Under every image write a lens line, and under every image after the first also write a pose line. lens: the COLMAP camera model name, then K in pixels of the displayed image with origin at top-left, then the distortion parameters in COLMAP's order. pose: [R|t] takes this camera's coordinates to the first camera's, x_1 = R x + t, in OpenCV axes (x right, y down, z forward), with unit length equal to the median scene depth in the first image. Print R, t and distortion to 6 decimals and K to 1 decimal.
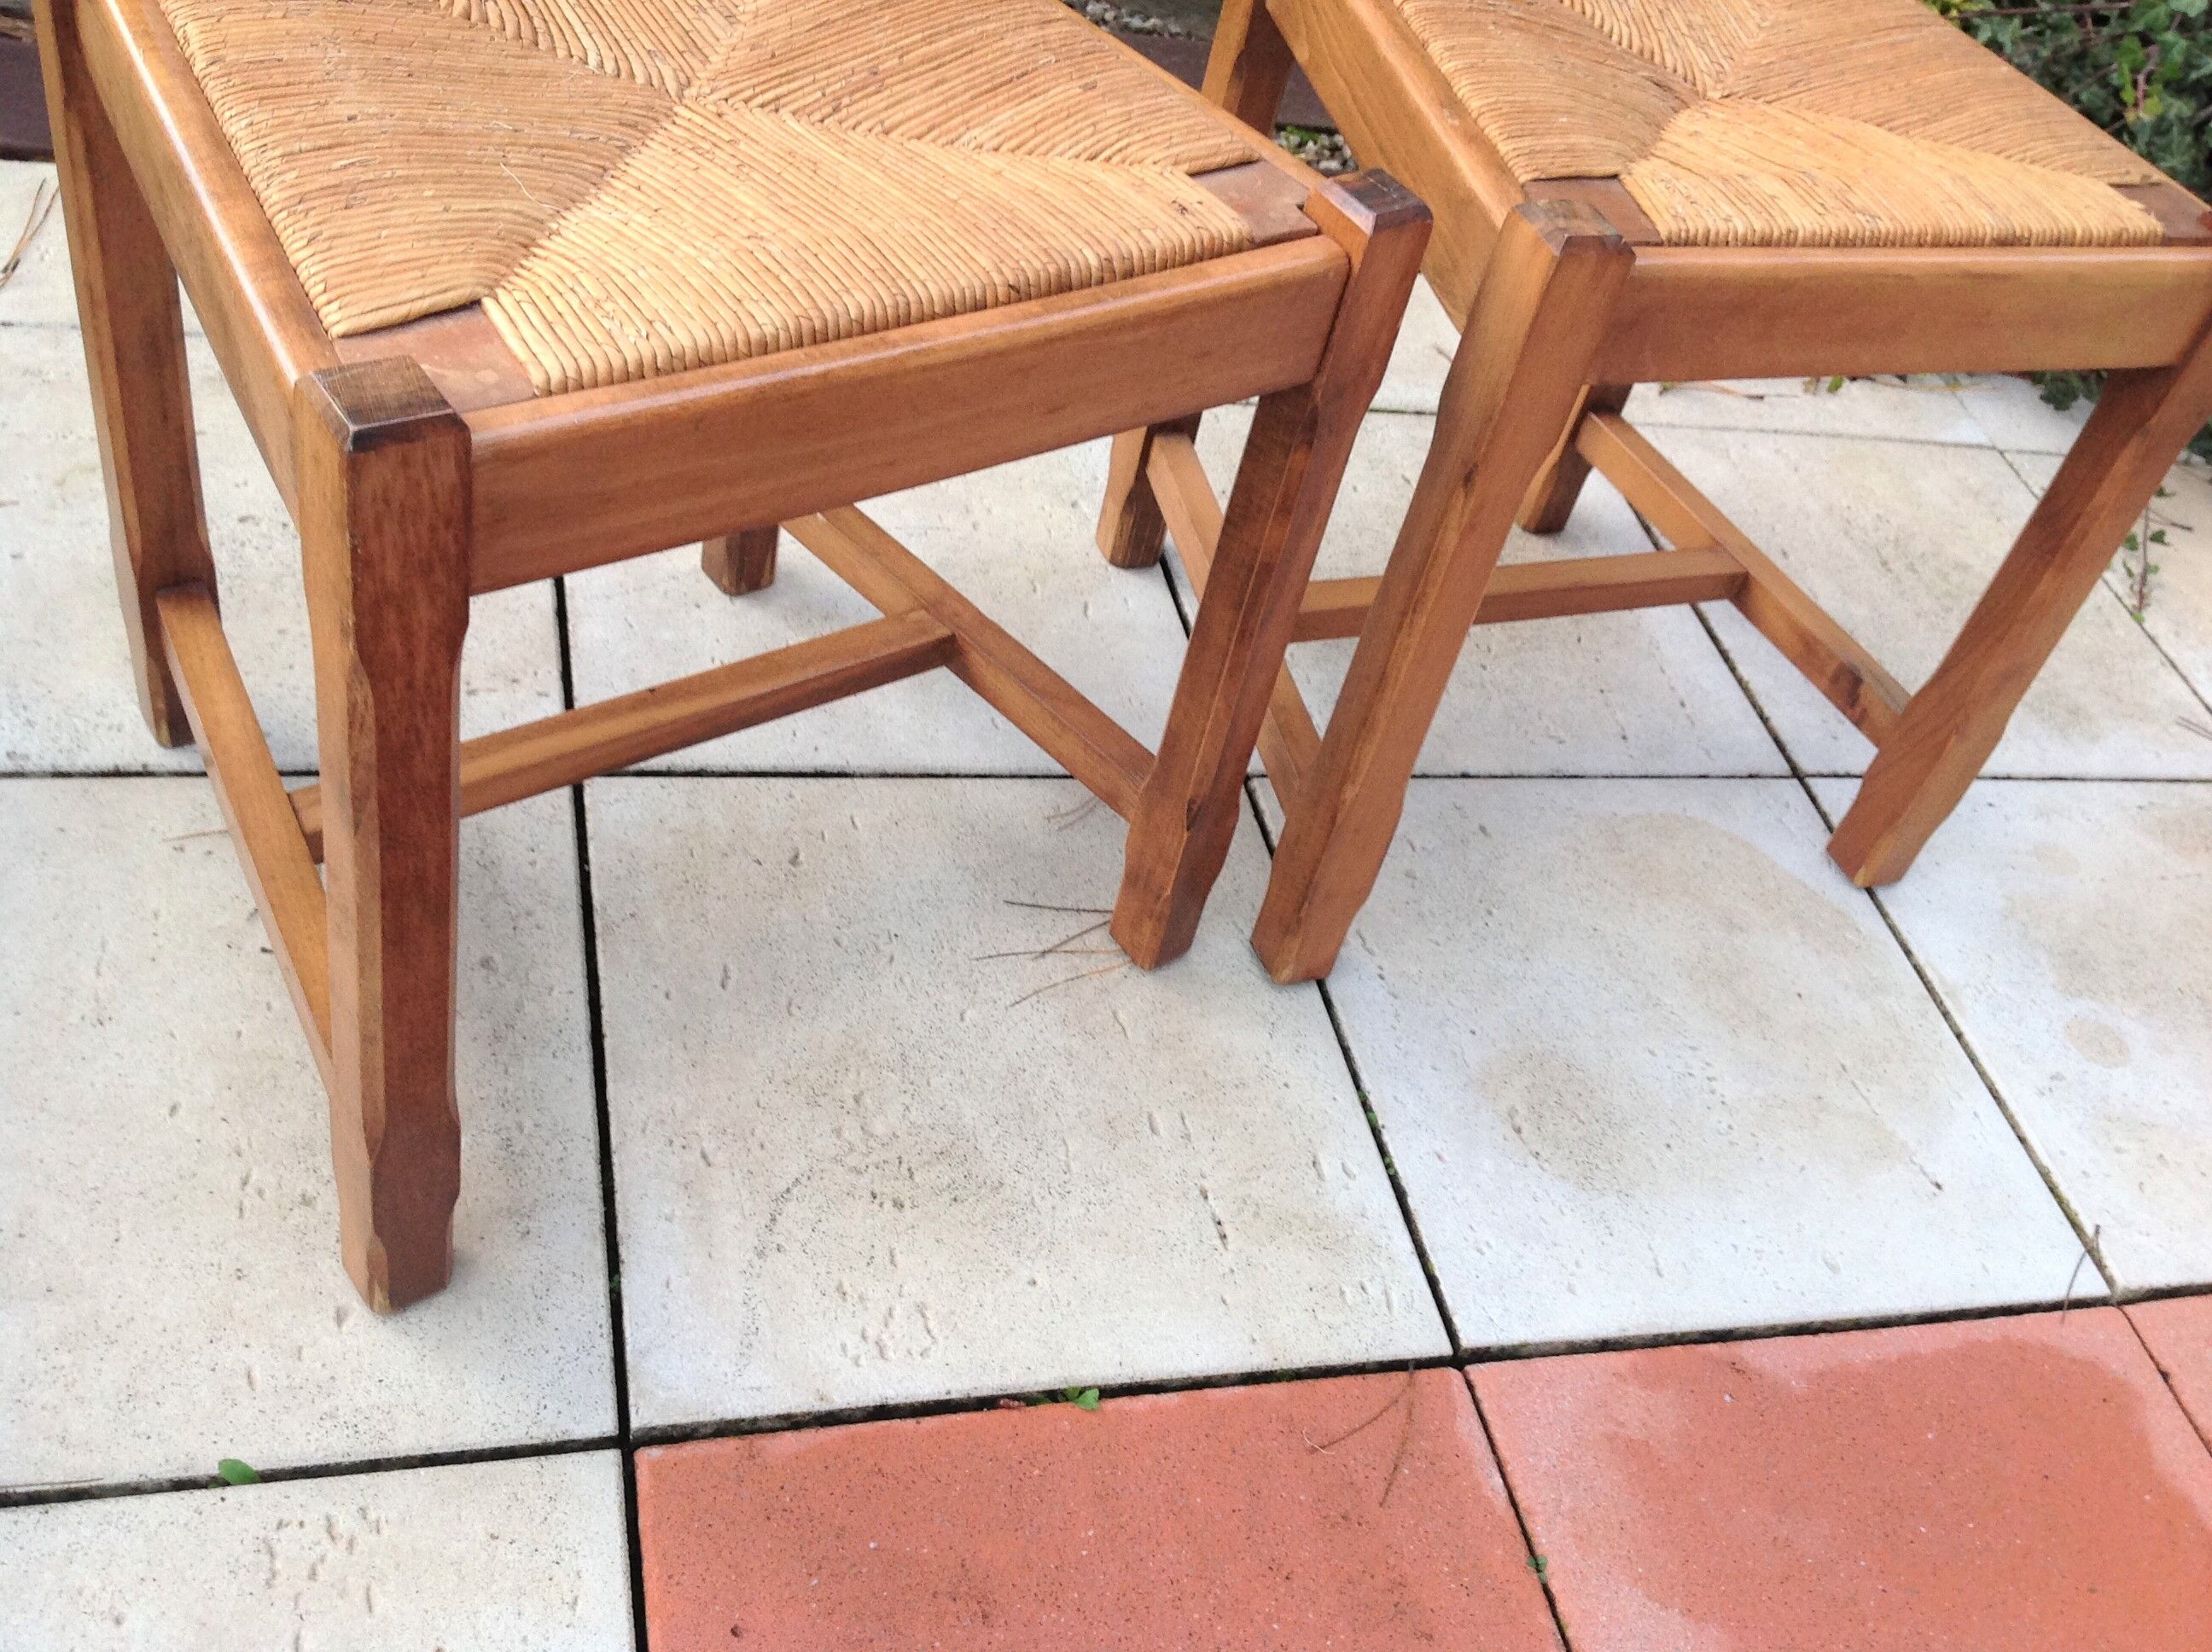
lens RADIAL K [[2098.6, 0, 1083.7], [0, 2098.6, 886.1], [0, 0, 1]] dist [0.124454, -0.277481]
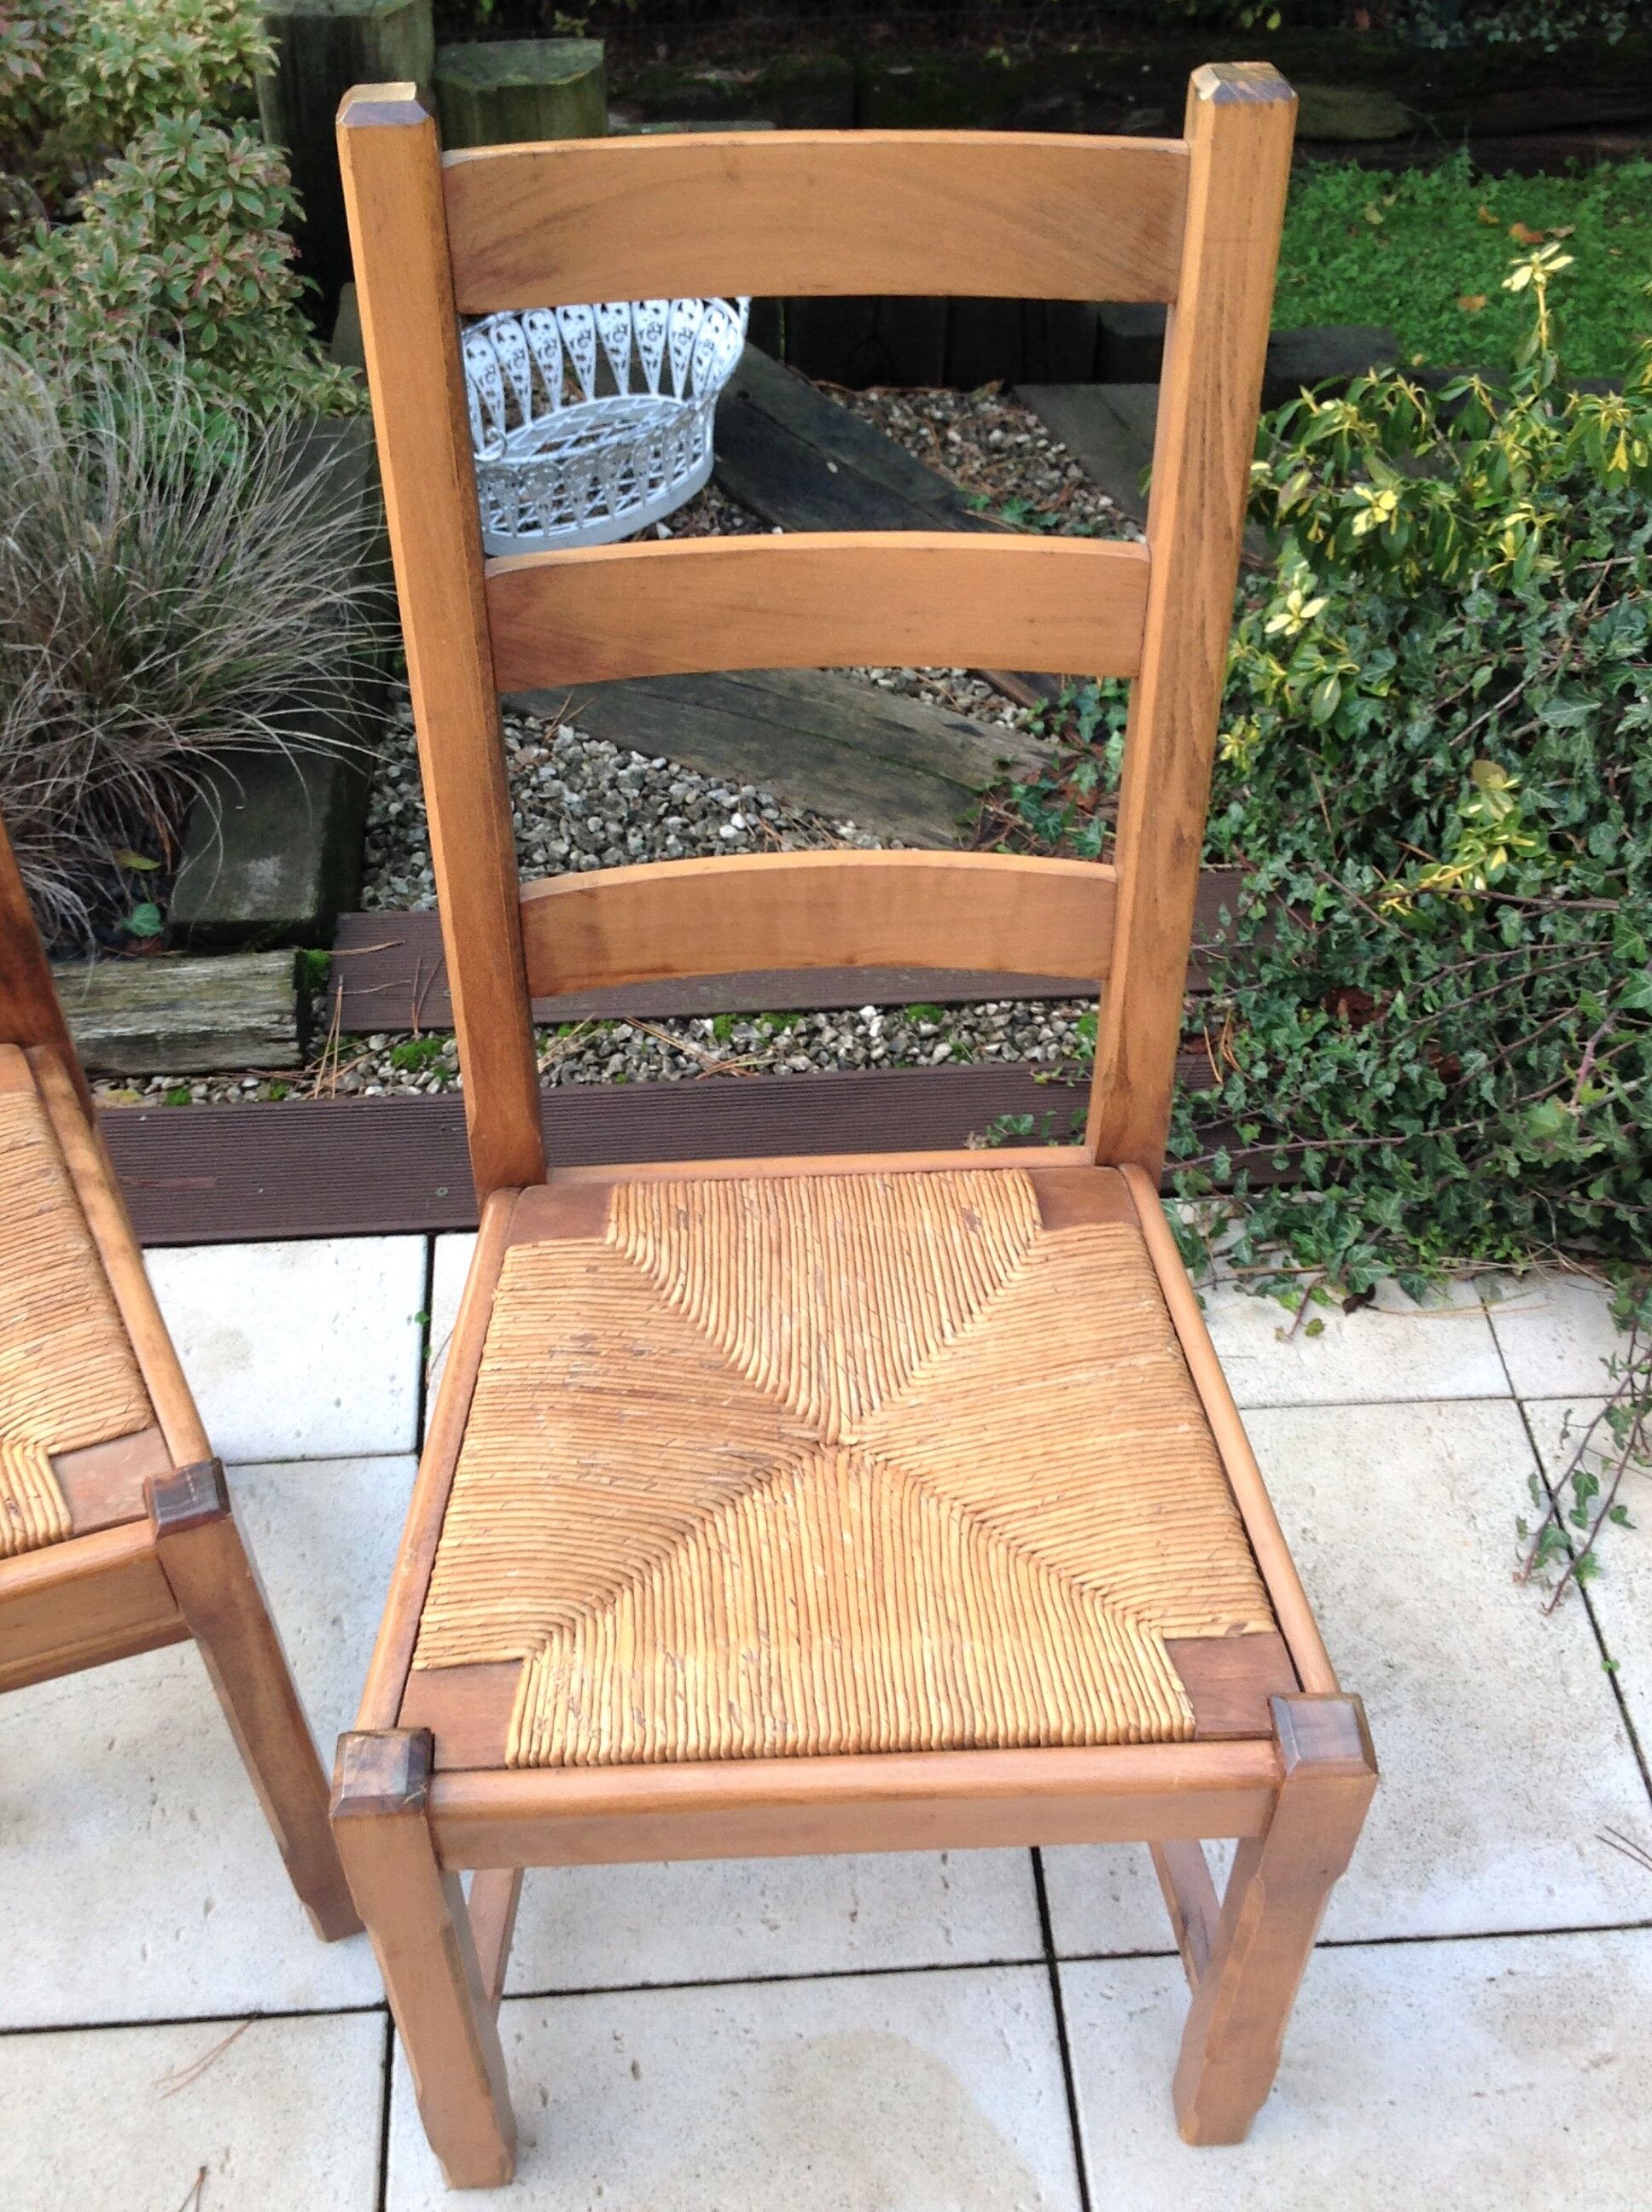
lens RADIAL K [[2395.4, 0, 857.8], [0, 2395.4, 1106.0], [0, 0, 1]] dist [0.148388, -0.332411]
pose [[0.966943, -0.023116, -0.253941, 0.579968], [0.029847, 0.999297, 0.022685, -0.486363], [0.253238, -0.029514, 0.966954, -0.021659]]
